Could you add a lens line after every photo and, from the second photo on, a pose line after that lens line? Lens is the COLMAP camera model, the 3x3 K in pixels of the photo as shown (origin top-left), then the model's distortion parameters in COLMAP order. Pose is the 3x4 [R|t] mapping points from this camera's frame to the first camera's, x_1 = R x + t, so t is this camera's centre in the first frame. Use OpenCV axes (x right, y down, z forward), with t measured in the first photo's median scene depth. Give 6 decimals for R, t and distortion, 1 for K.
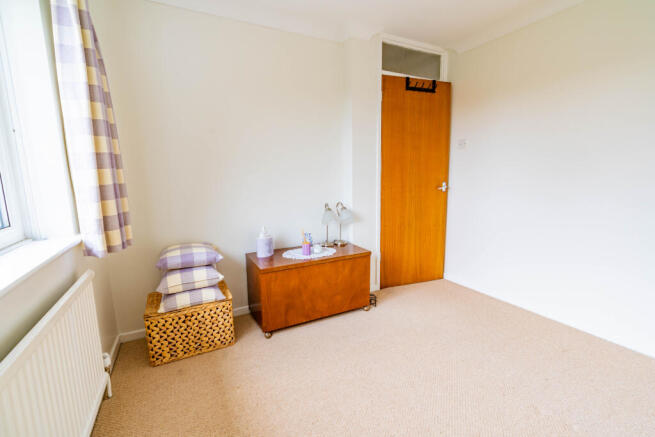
lens RADIAL K [[296.9, 0, 329.5], [0, 296.9, 218.8], [0, 0, 1]] dist [-0.014653, 0.006473]
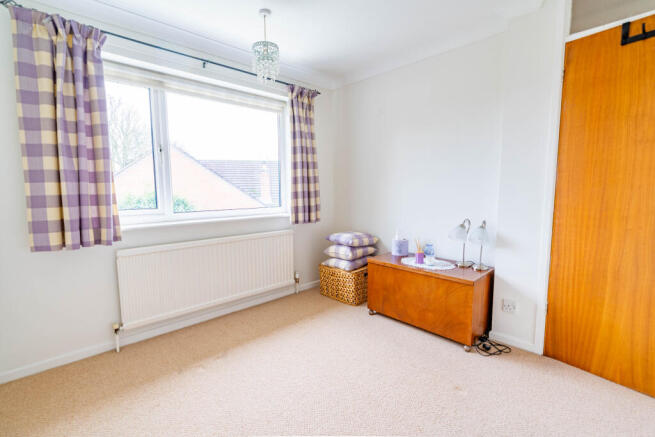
lens RADIAL K [[296.9, 0, 329.5], [0, 296.9, 218.8], [0, 0, 1]] dist [-0.014653, 0.006473]
pose [[0.270763, 0.116990, -0.955511, 0.837850], [-0.140508, 0.986761, 0.081001, -0.076130], [0.952336, 0.112325, 0.283617, 0.385790]]
